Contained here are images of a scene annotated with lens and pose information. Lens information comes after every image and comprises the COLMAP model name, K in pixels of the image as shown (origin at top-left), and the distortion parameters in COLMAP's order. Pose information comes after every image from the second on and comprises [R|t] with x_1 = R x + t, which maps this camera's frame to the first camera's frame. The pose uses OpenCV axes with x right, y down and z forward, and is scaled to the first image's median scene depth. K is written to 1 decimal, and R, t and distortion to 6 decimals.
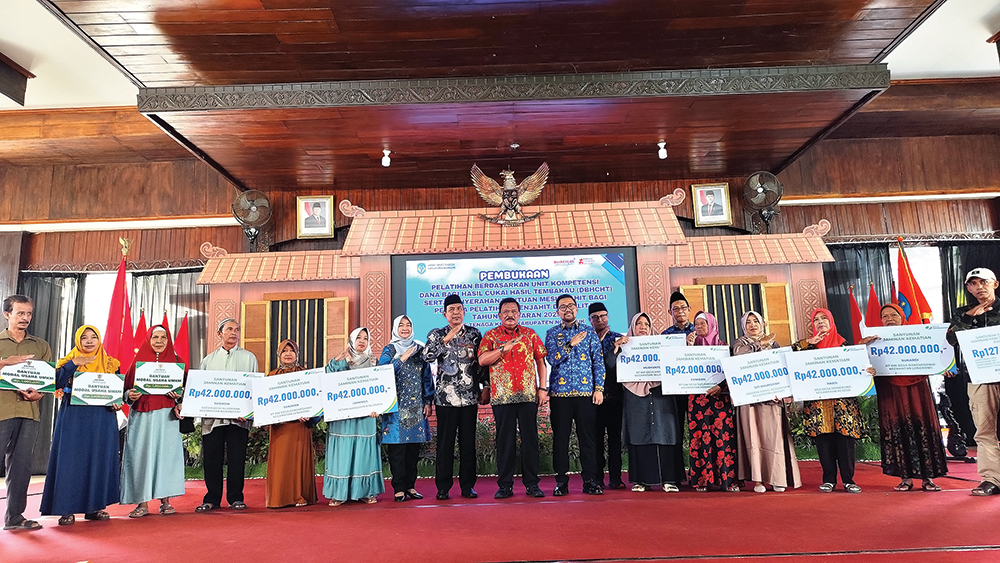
lens RADIAL K [[672.2, 0, 494.6], [0, 672.2, 284.2], [0, 0, 1]] dist [0.061365, -0.055071]
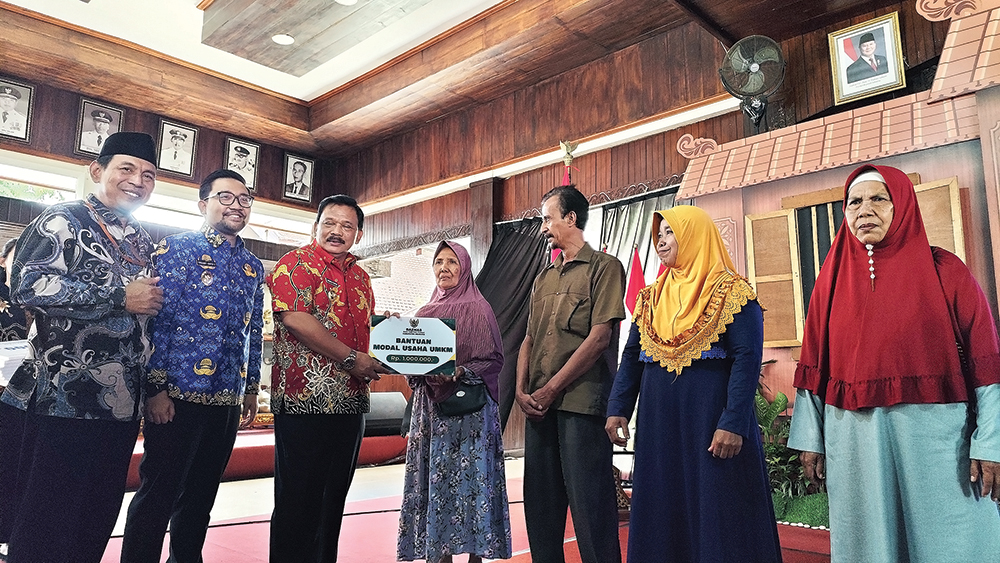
lens RADIAL K [[698.5, 0, 473.8], [0, 698.5, 285.0], [0, 0, 1]] dist [-0.005443, -0.006693]
pose [[0.708261, -0.071458, -0.702325, -0.113815], [0.091163, 0.995792, -0.009384, 0.067415], [0.700040, -0.057380, 0.711795, 0.384472]]
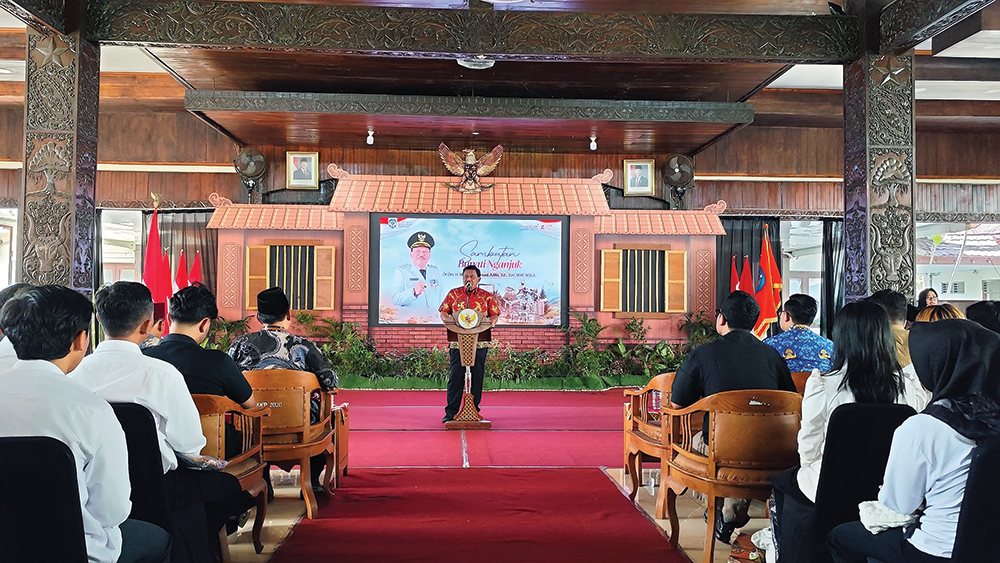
lens RADIAL K [[829.0, 0, 500.0], [0, 829.0, 281.5], [0, 0, 1]] dist [0.082962, -0.003917]
pose [[0.997197, 0.044963, 0.059803, -0.003996], [-0.052784, 0.989248, 0.136389, -0.135227], [-0.053027, -0.139164, 0.988849, -0.506747]]
